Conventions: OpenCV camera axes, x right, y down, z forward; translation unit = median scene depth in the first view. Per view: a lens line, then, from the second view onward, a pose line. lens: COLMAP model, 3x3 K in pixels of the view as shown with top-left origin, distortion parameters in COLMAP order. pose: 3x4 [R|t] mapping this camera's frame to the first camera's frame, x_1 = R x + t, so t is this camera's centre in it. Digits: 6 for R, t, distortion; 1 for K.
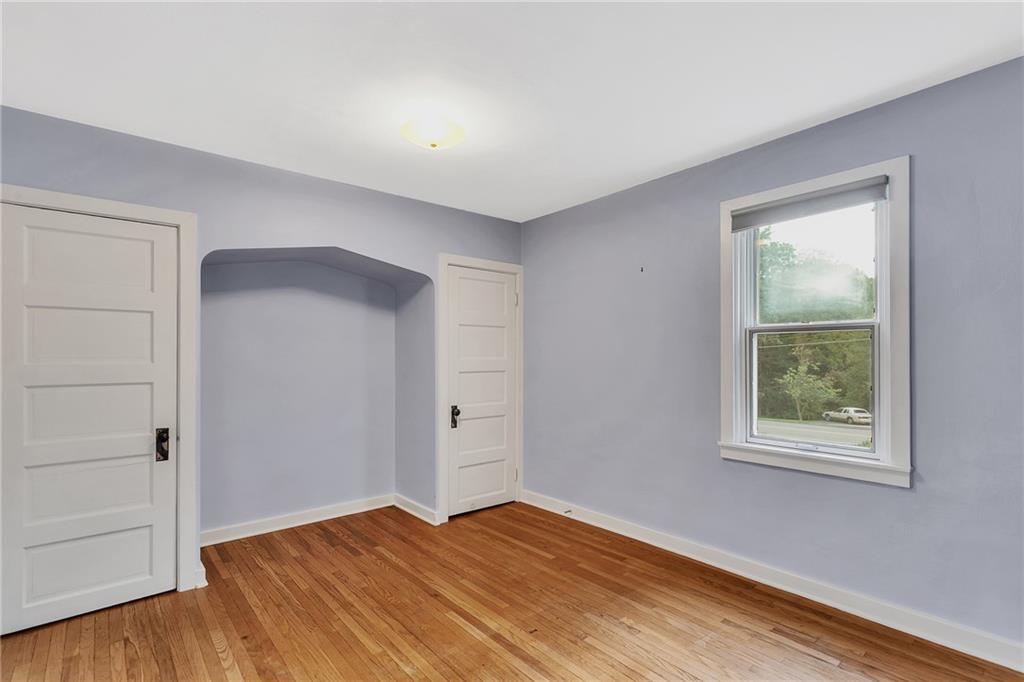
lens RADIAL K [[498.5, 0, 512.9], [0, 498.5, 352.5], [0, 0, 1]] dist [-0.002097, 0.000231]
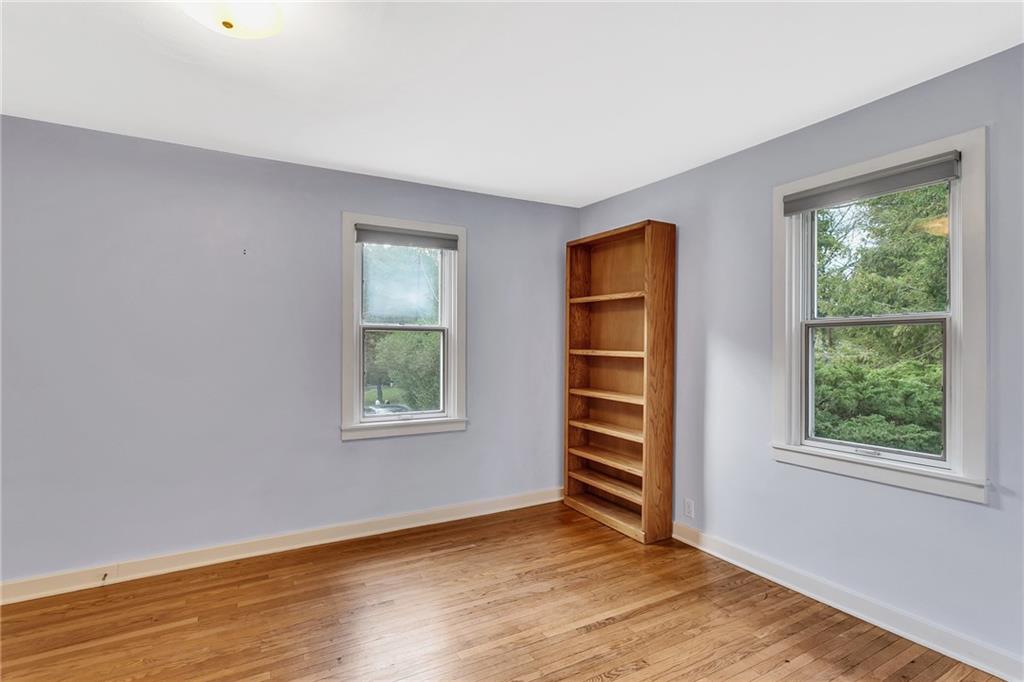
lens RADIAL K [[498.5, 0, 512.9], [0, 498.5, 352.5], [0, 0, 1]] dist [-0.002097, 0.000231]
pose [[0.158042, 0.000076, 0.987432, -0.608295], [-0.007561, 0.999971, 0.001134, 0.010360], [-0.987403, -0.007645, 0.158038, 0.443196]]
